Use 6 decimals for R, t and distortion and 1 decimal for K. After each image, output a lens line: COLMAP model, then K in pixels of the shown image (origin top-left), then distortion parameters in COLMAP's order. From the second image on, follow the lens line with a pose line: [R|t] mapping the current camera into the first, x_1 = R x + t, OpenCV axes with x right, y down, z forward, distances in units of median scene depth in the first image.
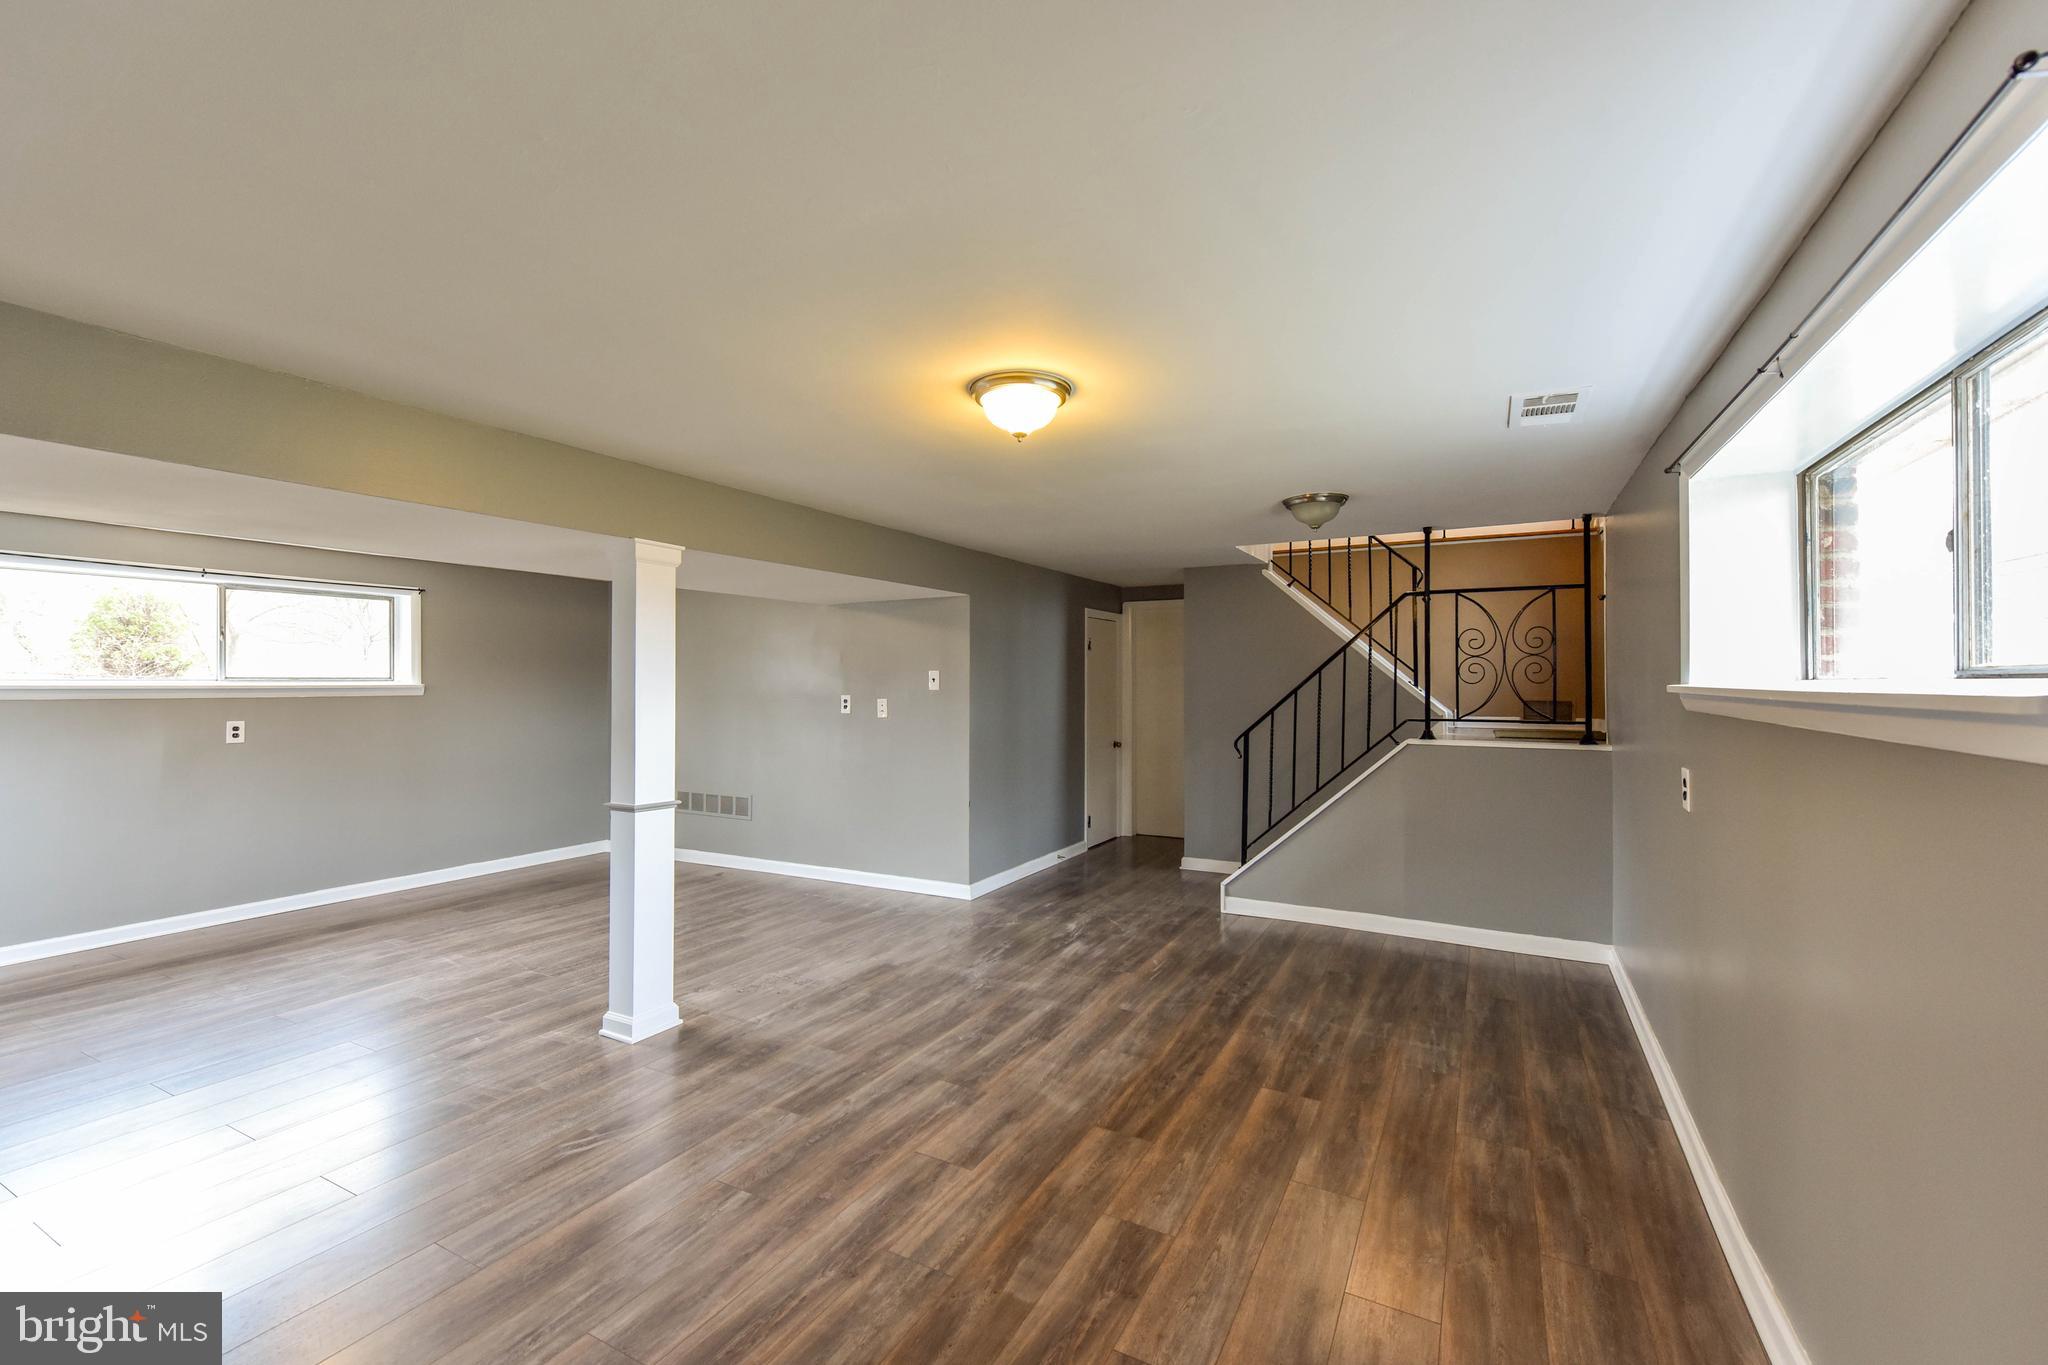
lens RADIAL K [[847.5, 0, 1027.7], [0, 847.5, 674.5], [0, 0, 1]] dist [0.001585, -0.000530]
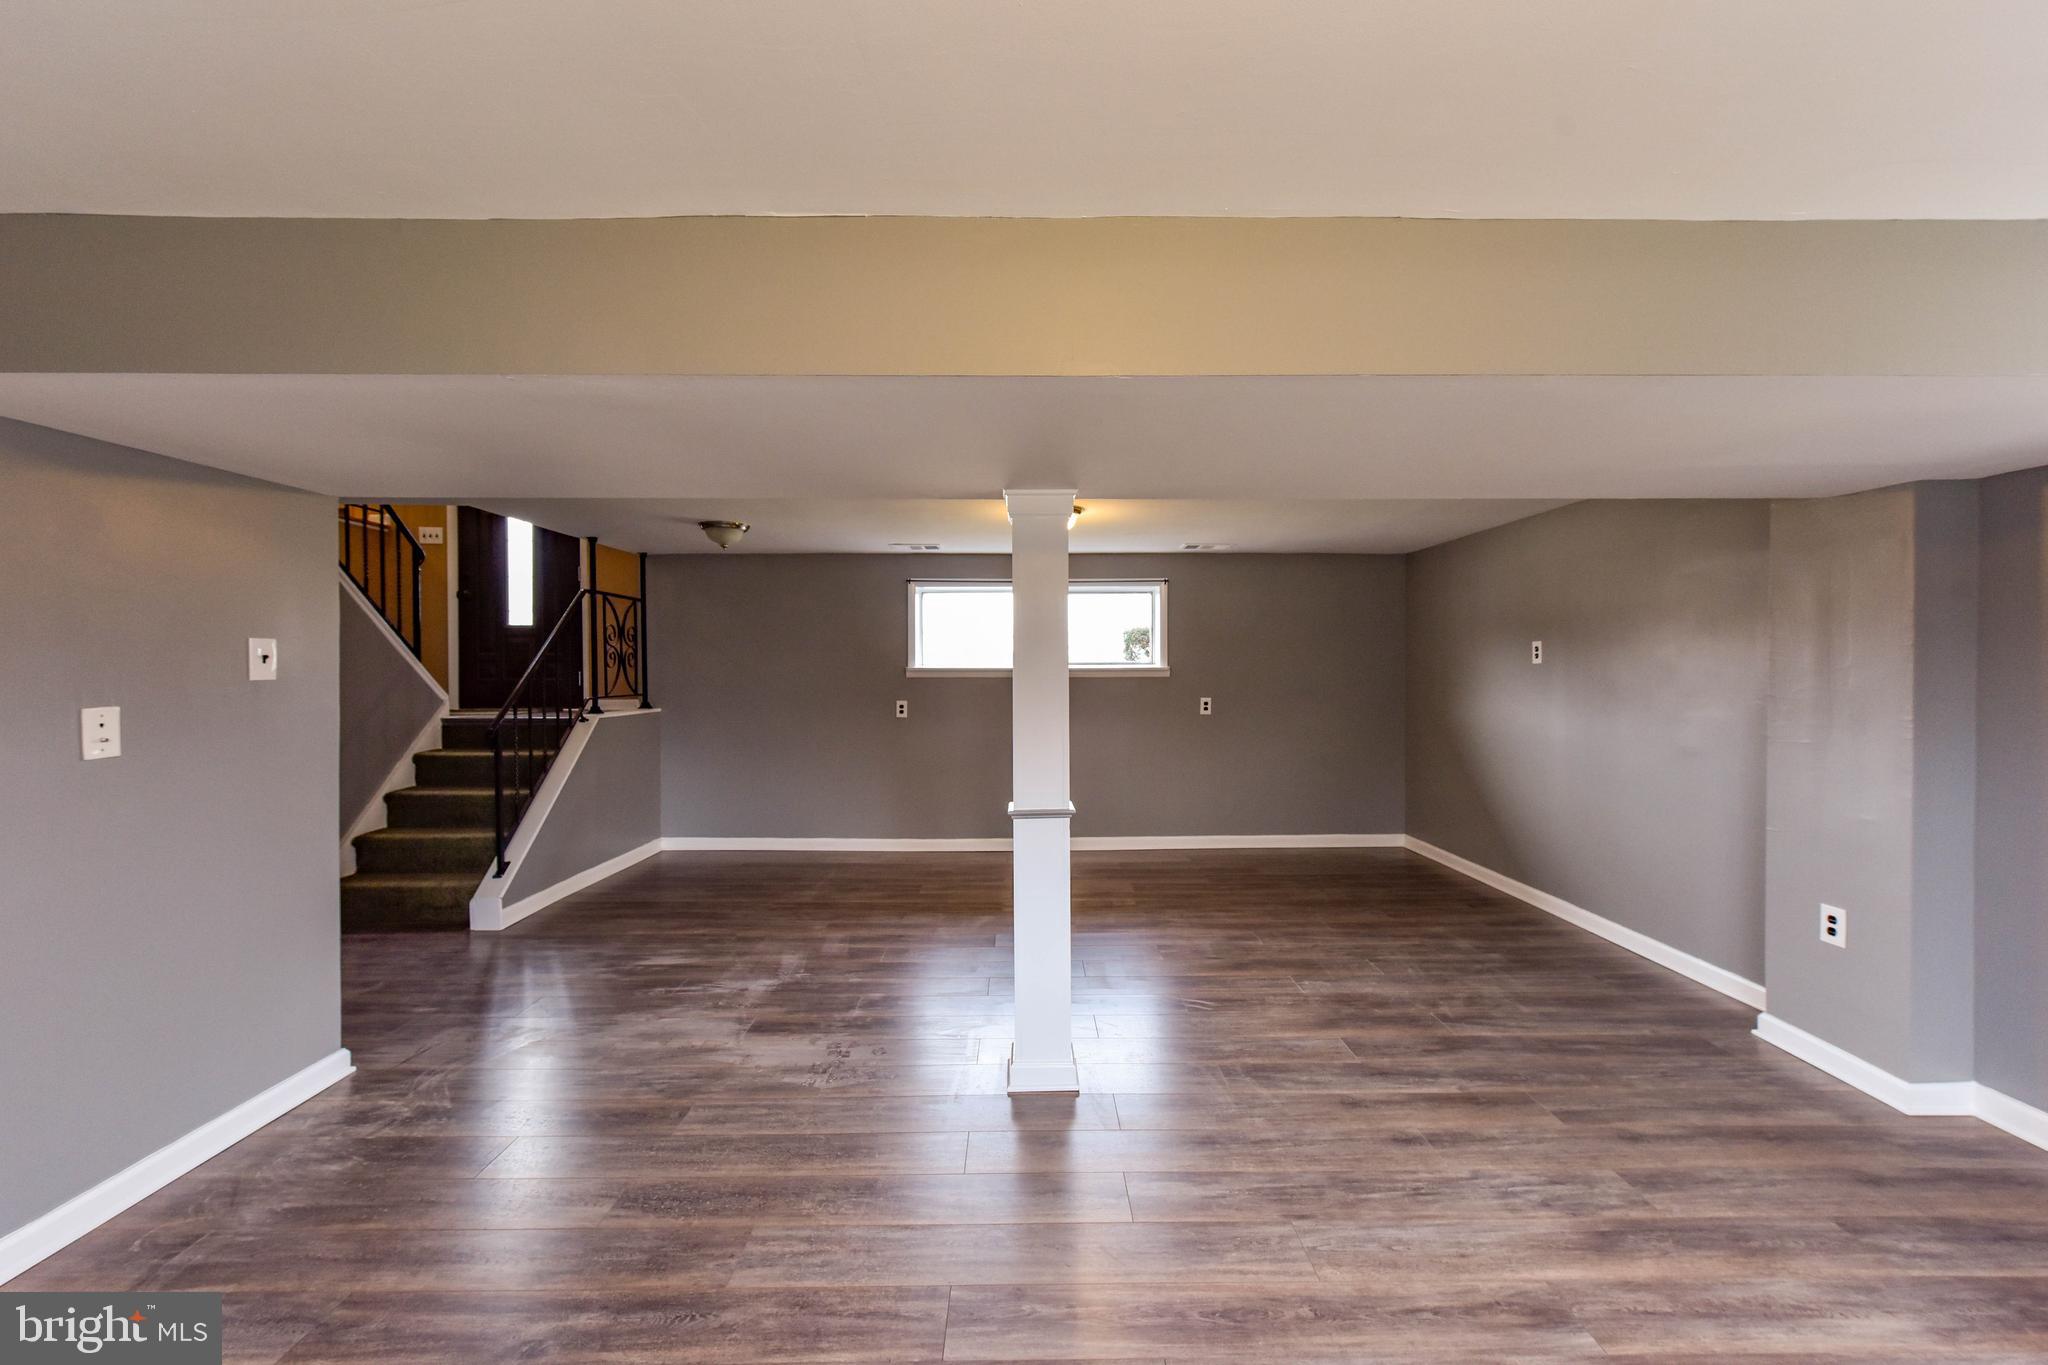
lens RADIAL K [[817.6, 0, 1021.3], [0, 817.6, 677.6], [0, 0, 1]] dist [0.003030, -0.000080]
pose [[-0.468323, -0.010770, 0.883492, -0.909416], [-0.008112, 0.999936, 0.007890, 0.013300], [-0.883520, -0.003472, -0.468380, 1.101129]]
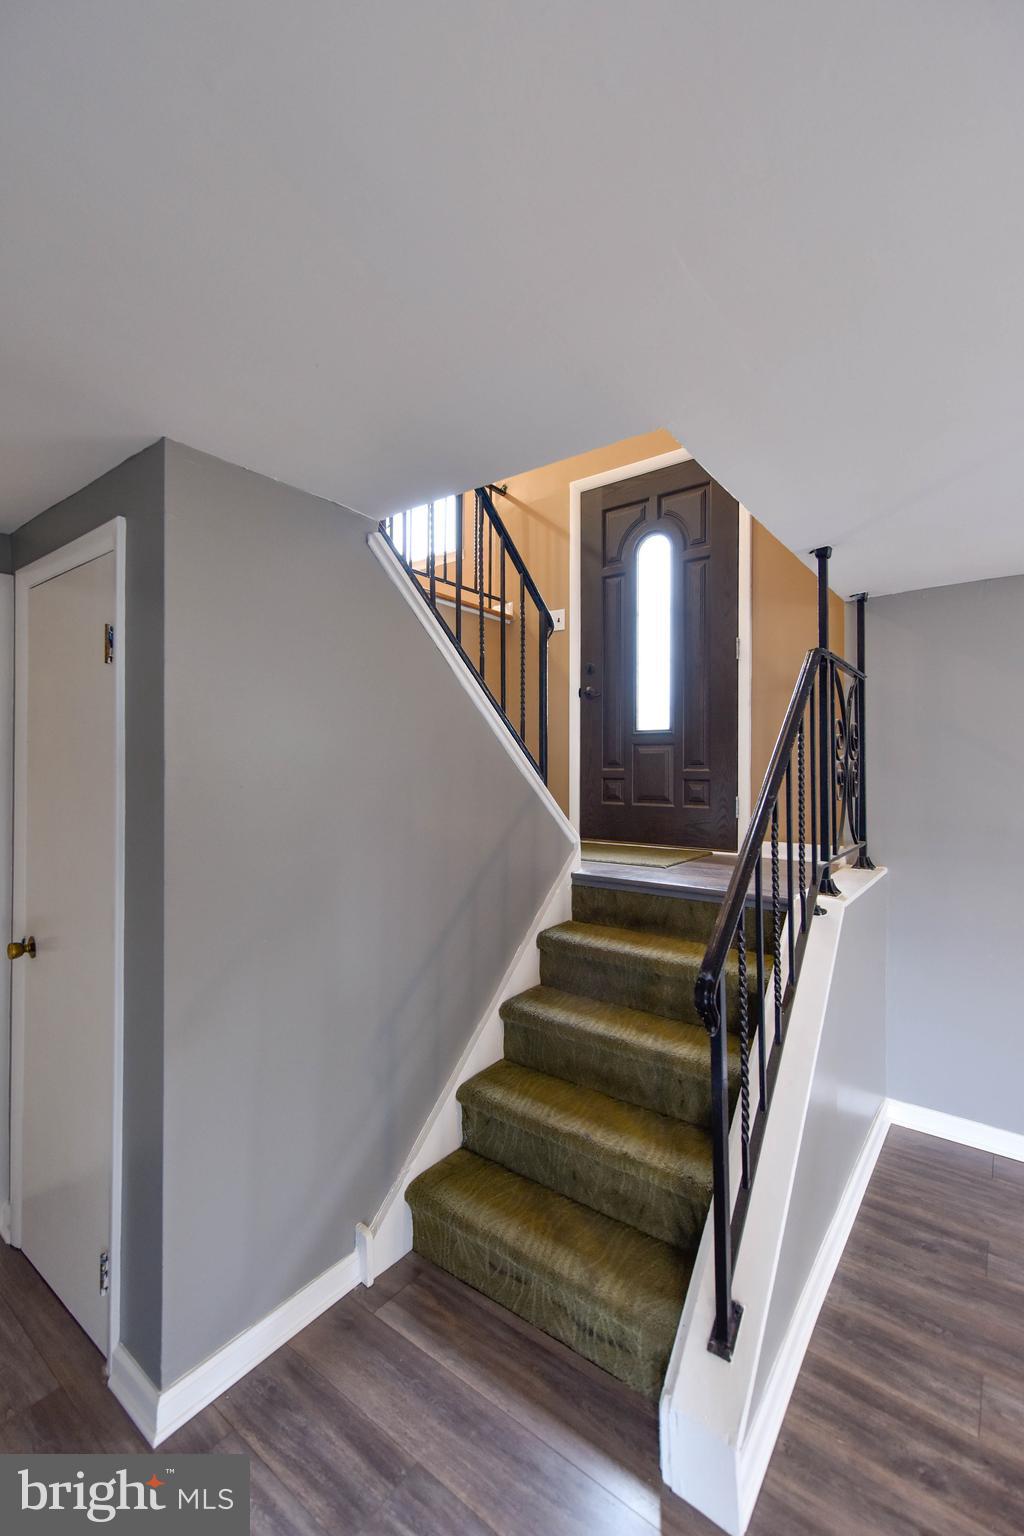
lens RADIAL K [[661.6, 0, 512.0], [0, 661.6, 768.0], [0, 0, 1]] dist [0.011198, -0.002968]
pose [[0.164203, -0.001912, 0.986425, -0.056590], [-0.013268, 0.999903, 0.004147, -0.013207], [-0.986337, -0.013768, 0.164161, 1.248055]]
